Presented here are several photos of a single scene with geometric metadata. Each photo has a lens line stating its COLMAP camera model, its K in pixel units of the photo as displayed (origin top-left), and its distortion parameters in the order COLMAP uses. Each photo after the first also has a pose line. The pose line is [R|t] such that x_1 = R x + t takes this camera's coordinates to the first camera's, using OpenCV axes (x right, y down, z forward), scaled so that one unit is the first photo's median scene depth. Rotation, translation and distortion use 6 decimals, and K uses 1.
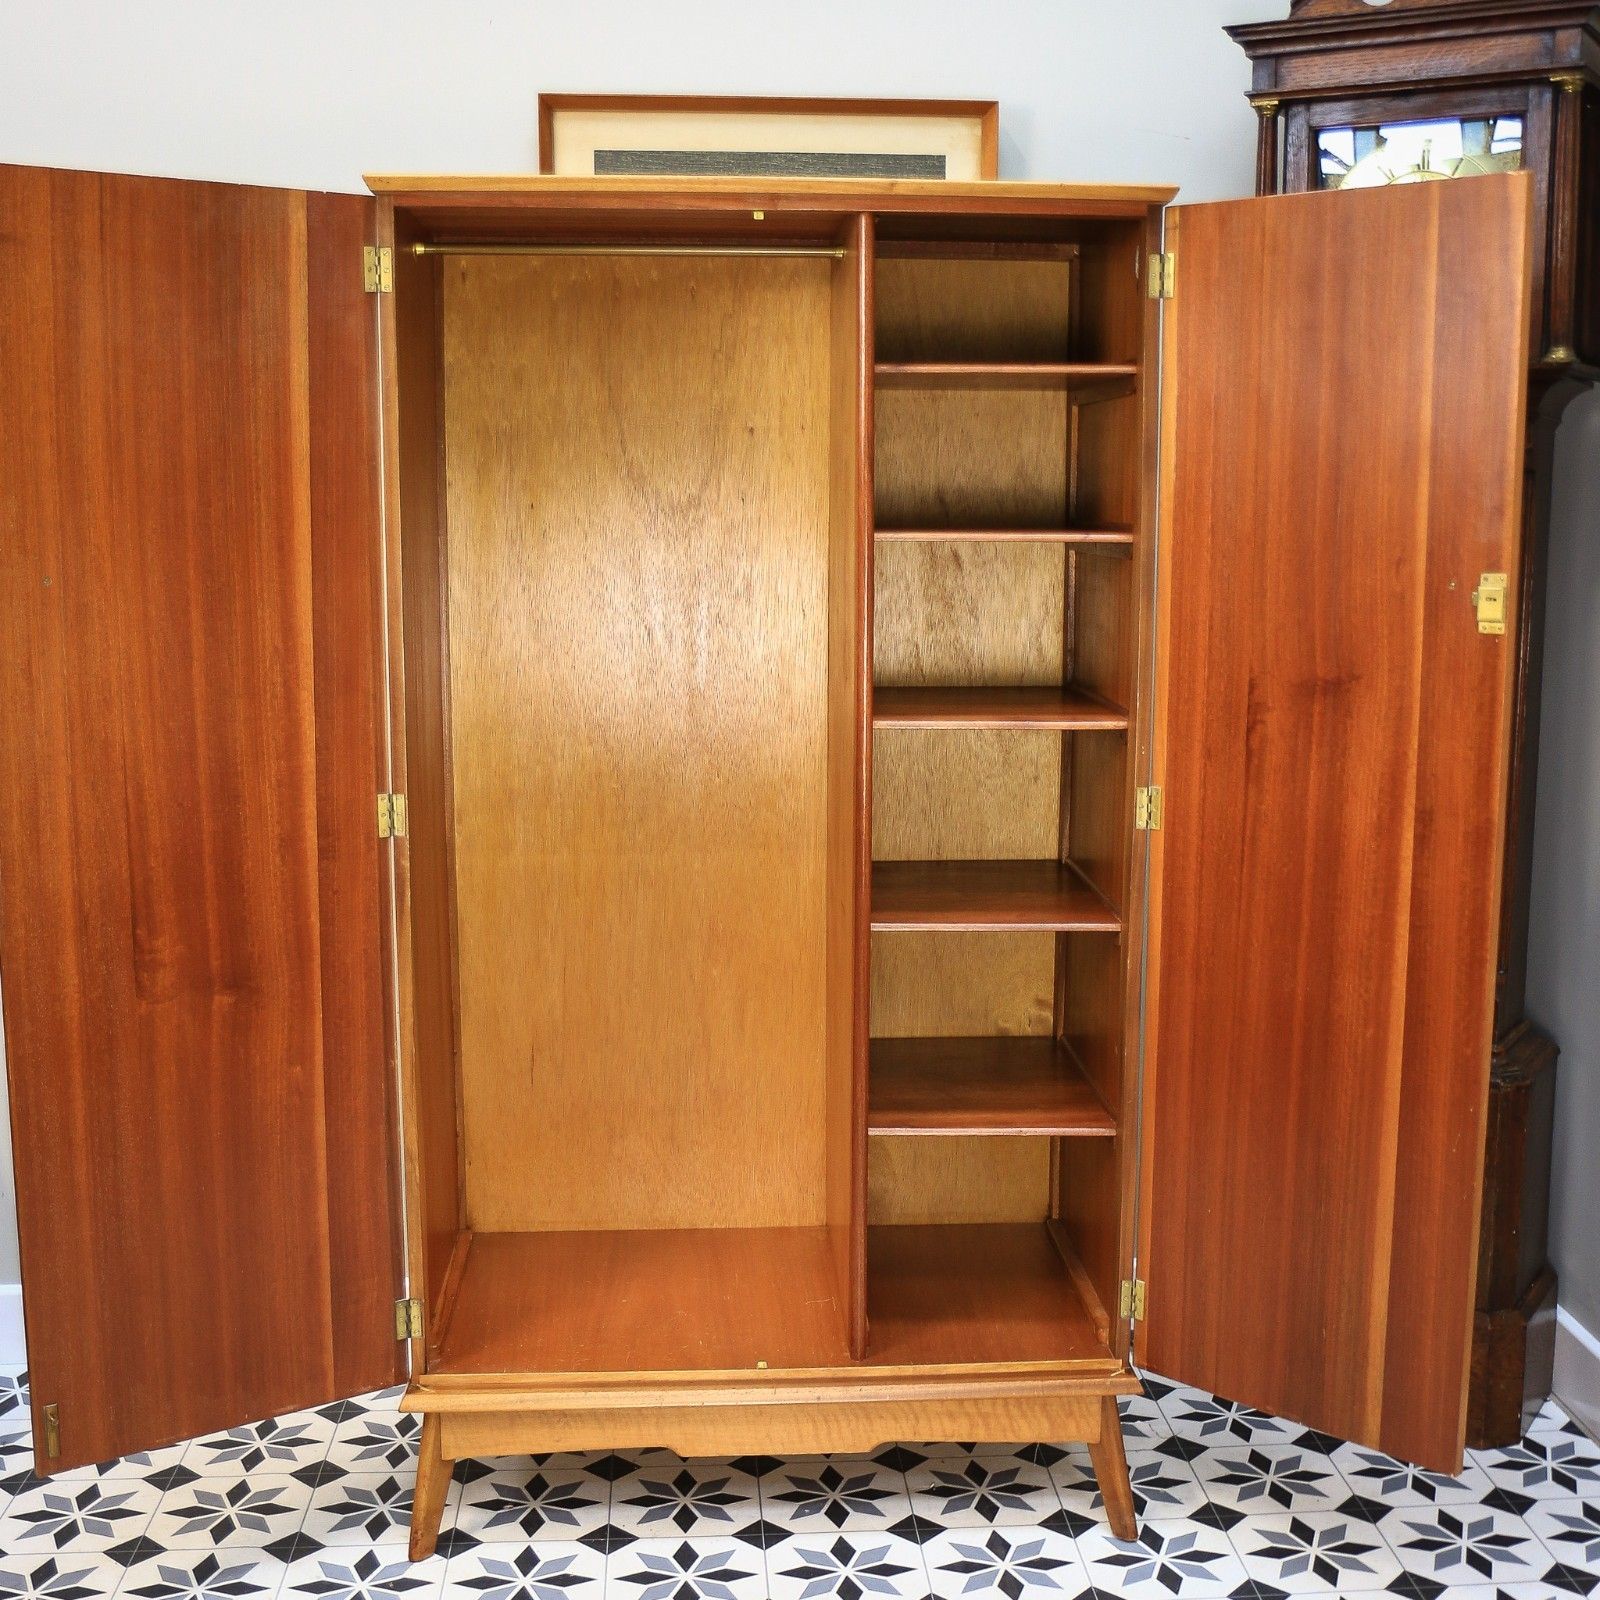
lens RADIAL K [[2102.3, 0, 846.7], [0, 2102.3, 842.7], [0, 0, 1]] dist [-0.091810, 0.076468]
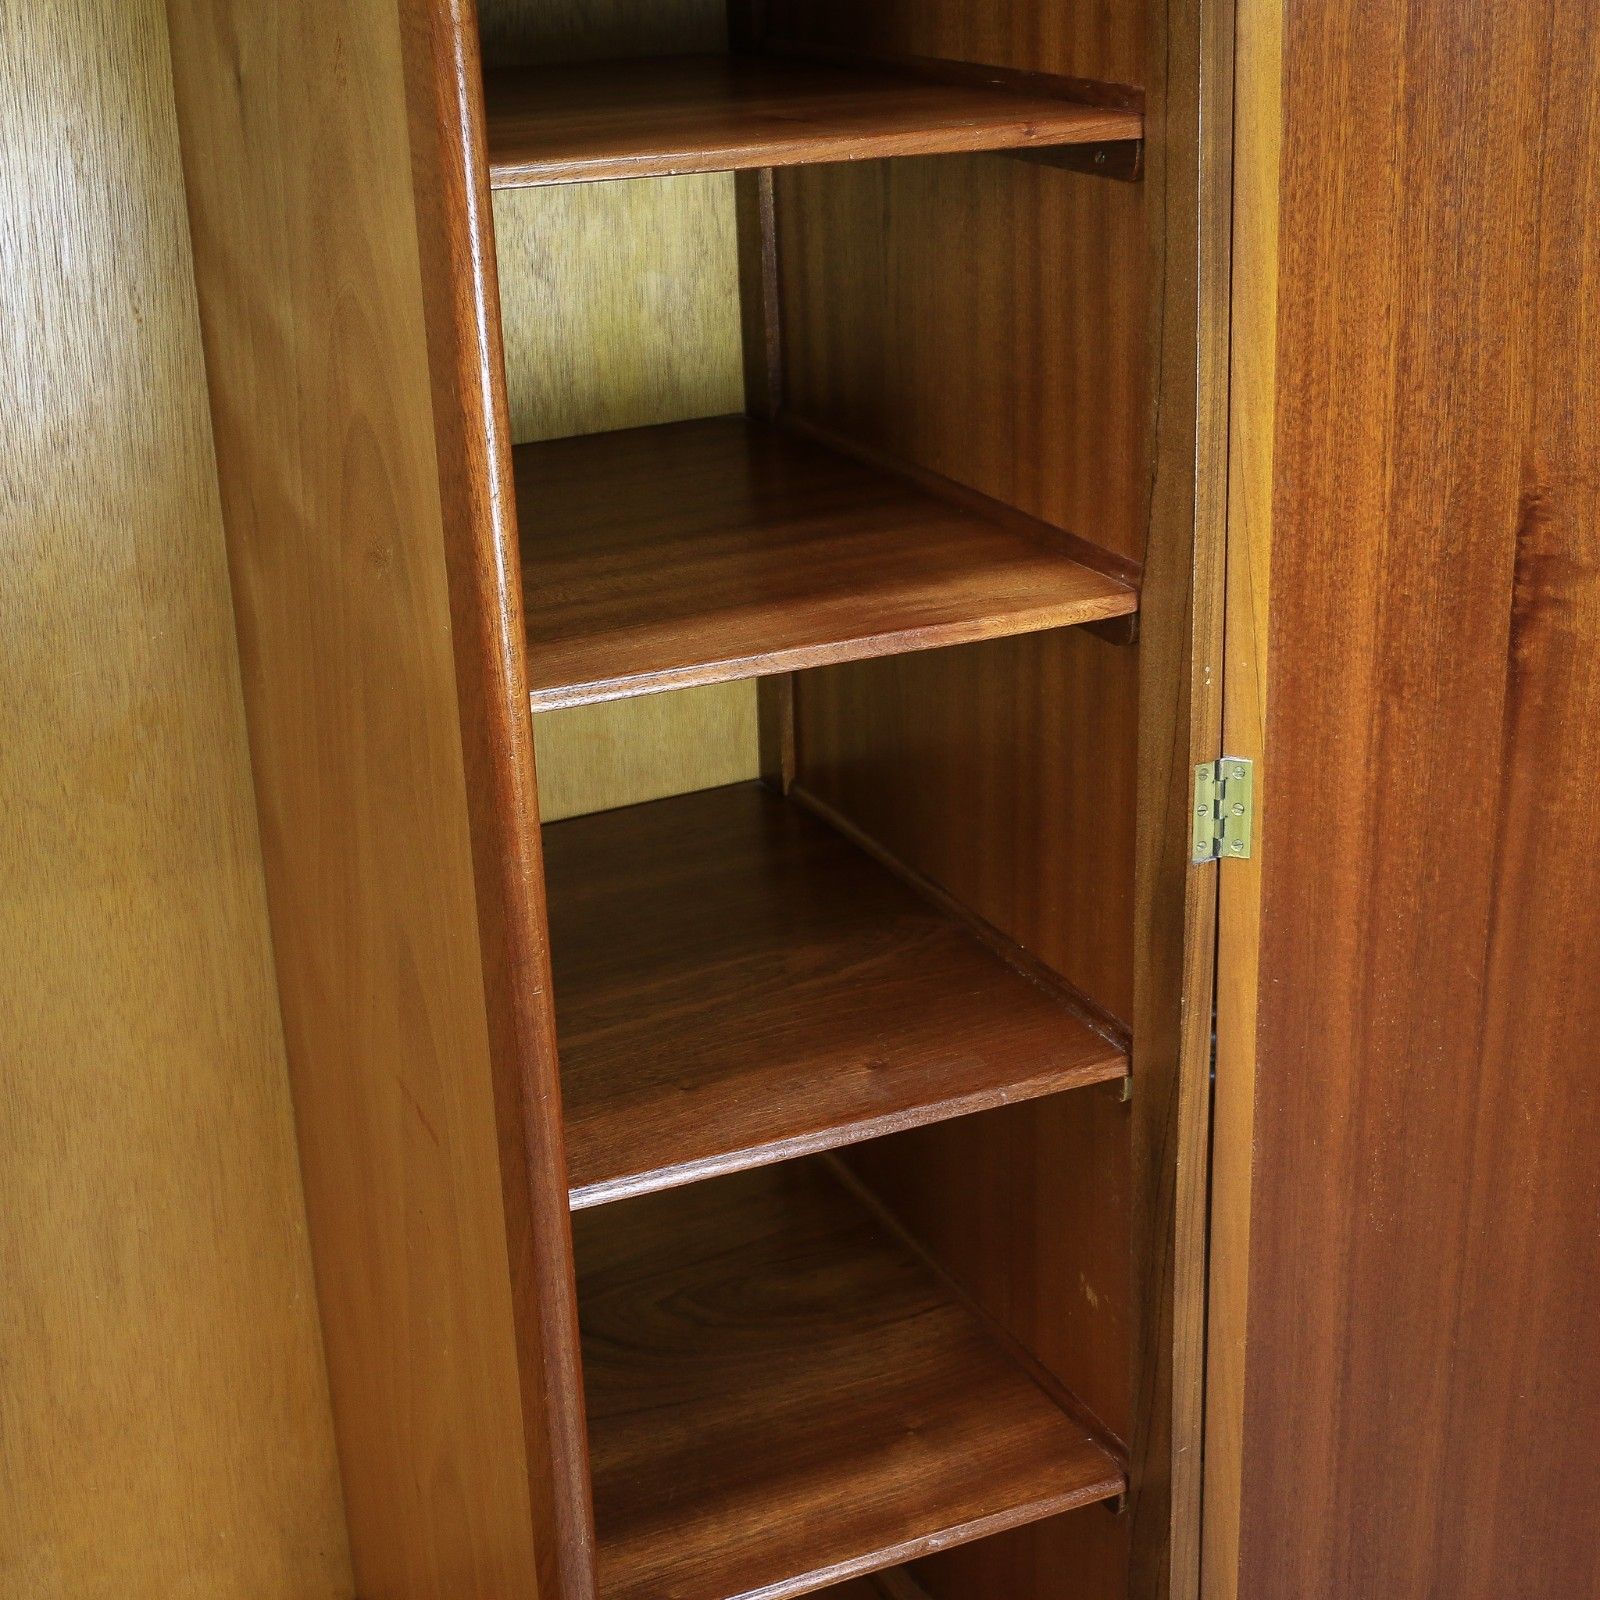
lens RADIAL K [[2383.0, 0, 921.2], [0, 2383.0, 660.1], [0, 0, 1]] dist [-0.084601, 0.135320]
pose [[0.913201, -0.154031, 0.377278, -0.076856], [0.091646, 0.979724, 0.178161, -0.134006], [-0.397071, -0.128121, 0.908801, 0.630701]]
